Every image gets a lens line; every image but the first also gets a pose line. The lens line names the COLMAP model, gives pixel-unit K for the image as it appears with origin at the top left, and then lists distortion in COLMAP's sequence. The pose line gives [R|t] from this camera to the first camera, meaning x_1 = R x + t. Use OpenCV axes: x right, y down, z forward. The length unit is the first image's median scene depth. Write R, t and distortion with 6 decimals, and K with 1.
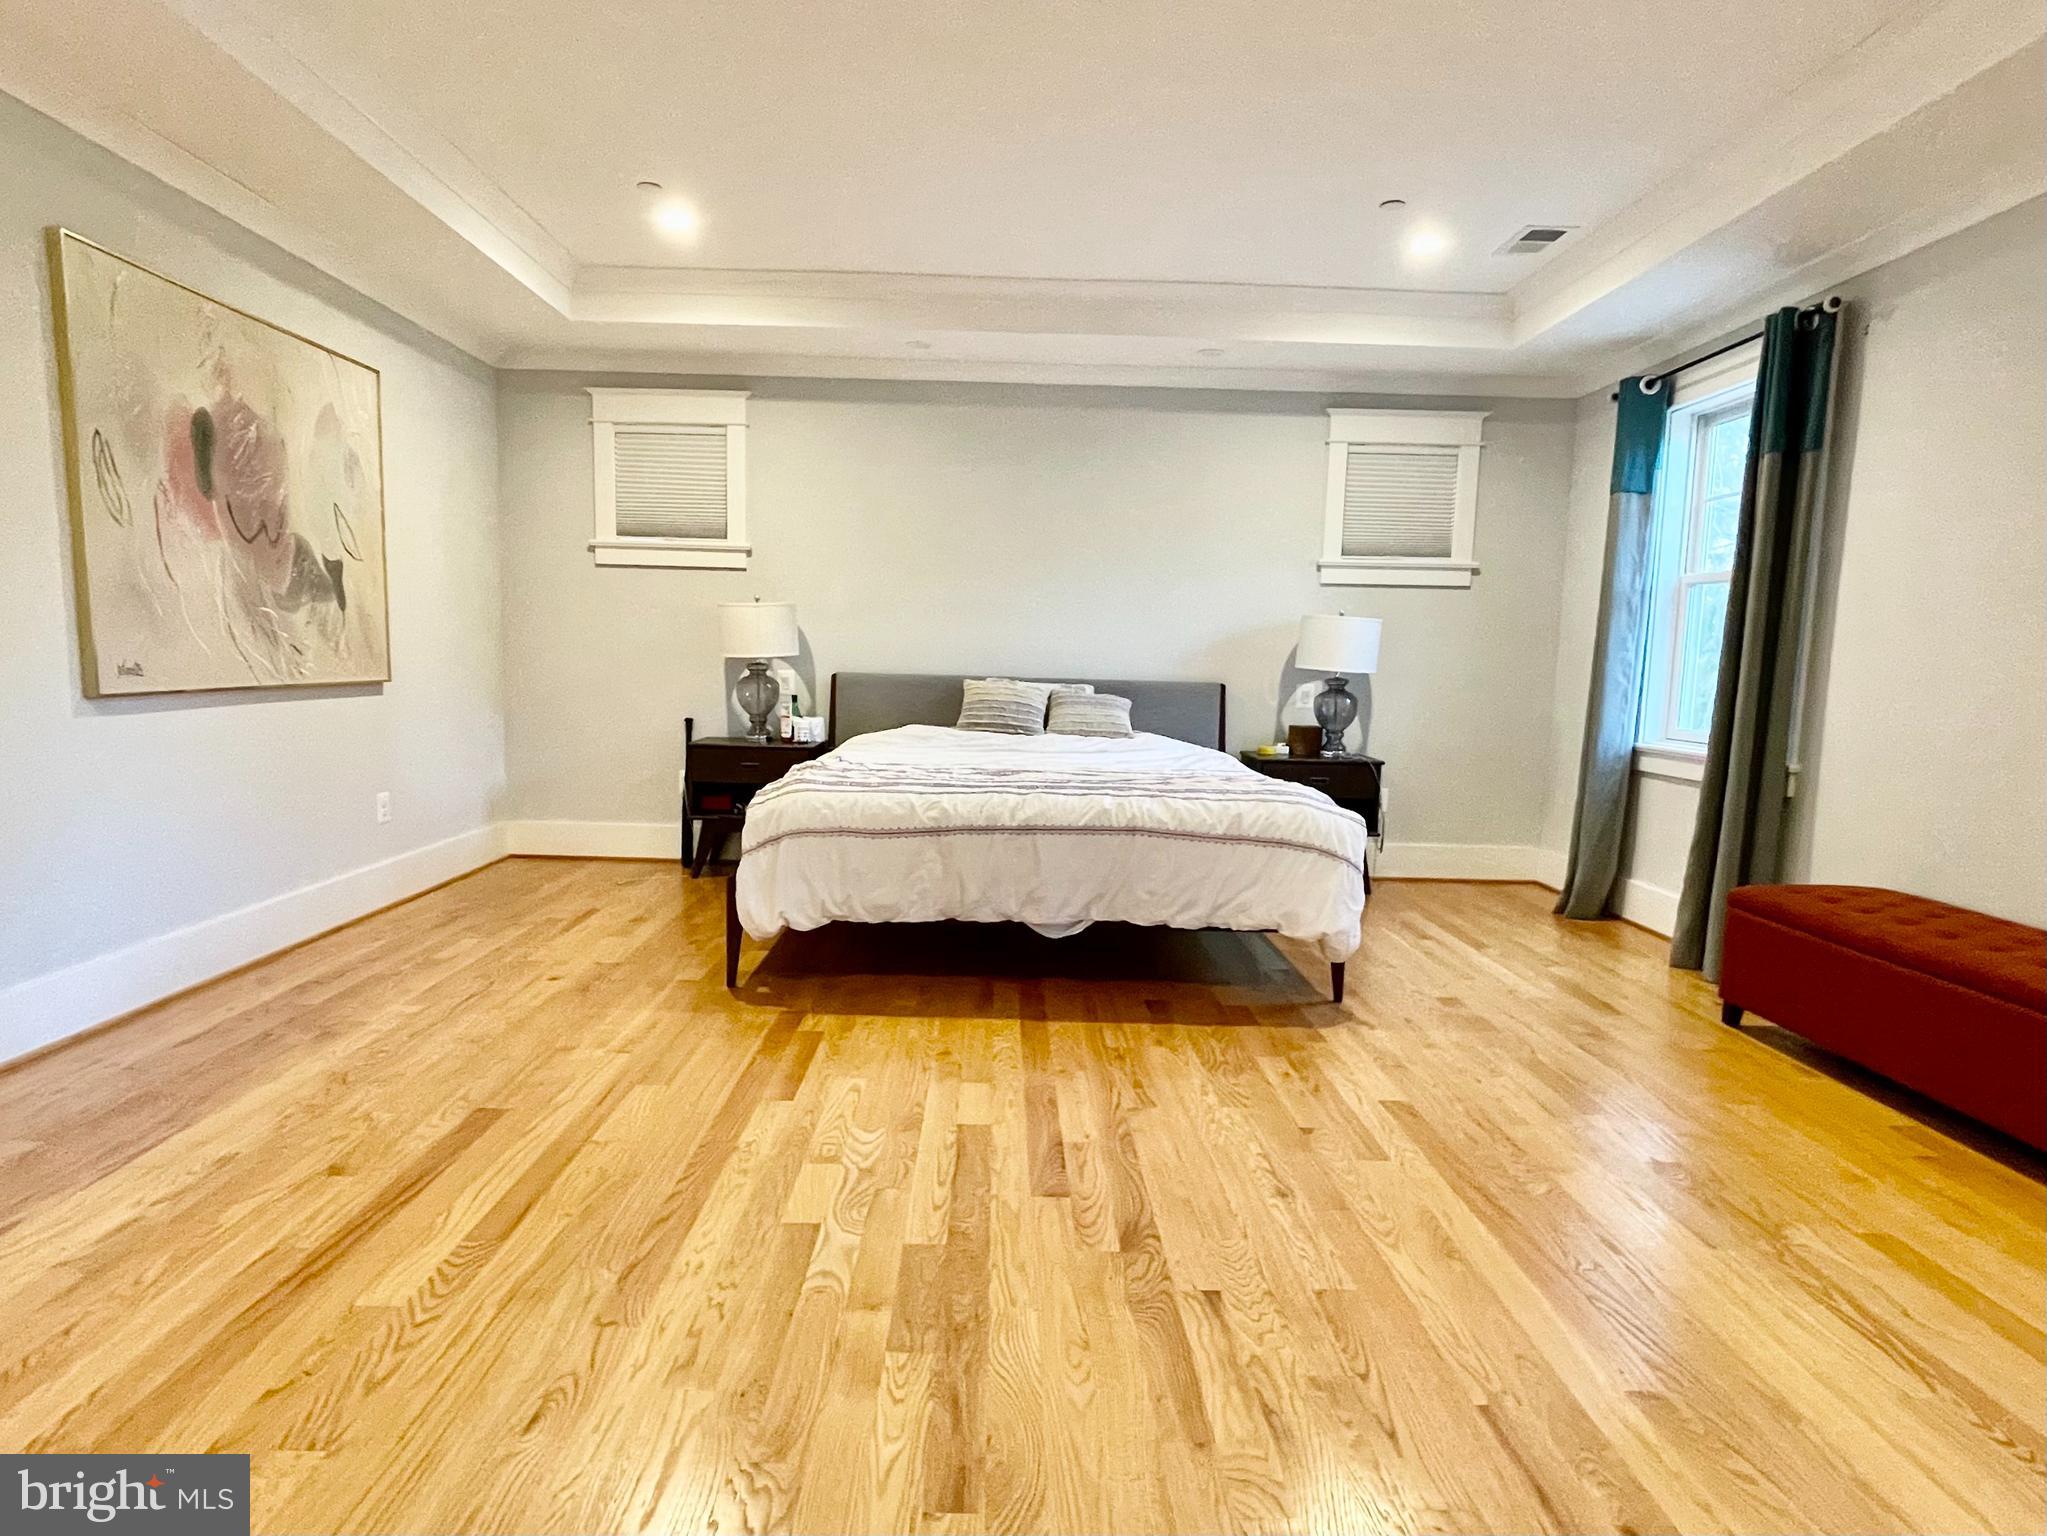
lens RADIAL K [[1131.3, 0, 1016.7], [0, 1131.3, 781.3], [0, 0, 1]] dist [0.003604, 0.001708]
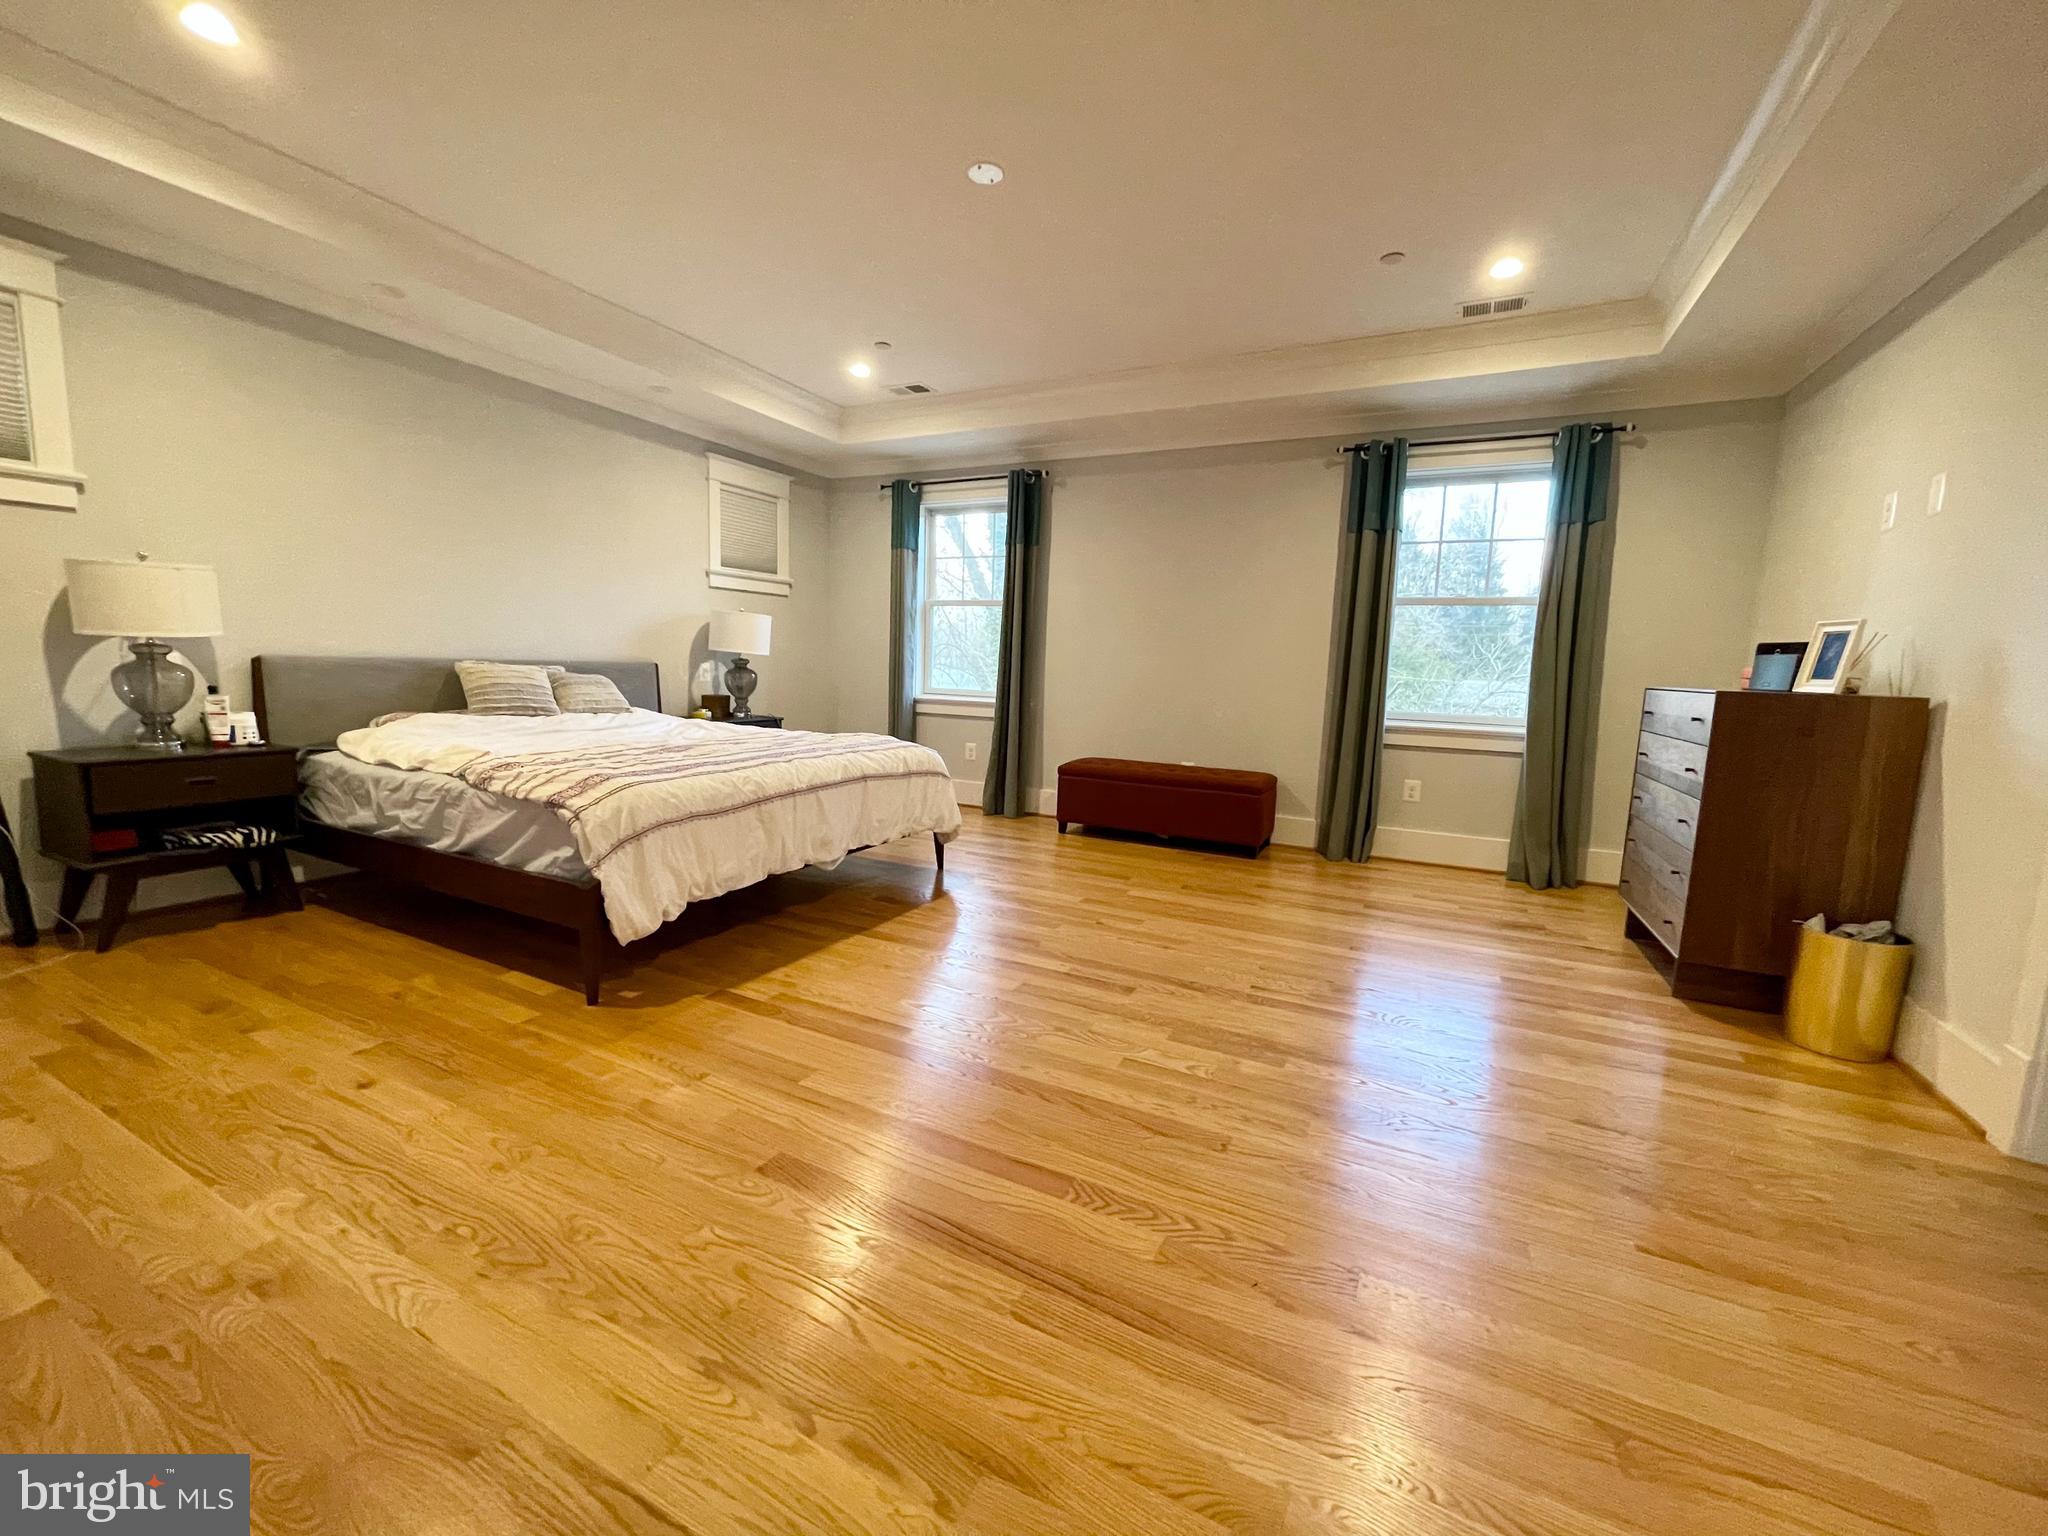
lens RADIAL K [[820.7, 0, 1010.9], [0, 820.7, 767.1], [0, 0, 1]] dist [-0.000308, 0.000141]
pose [[0.465160, -0.123764, 0.876532, -0.667952], [0.076457, 0.992095, 0.099506, -0.053297], [-0.881919, 0.020731, 0.470945, 0.381931]]
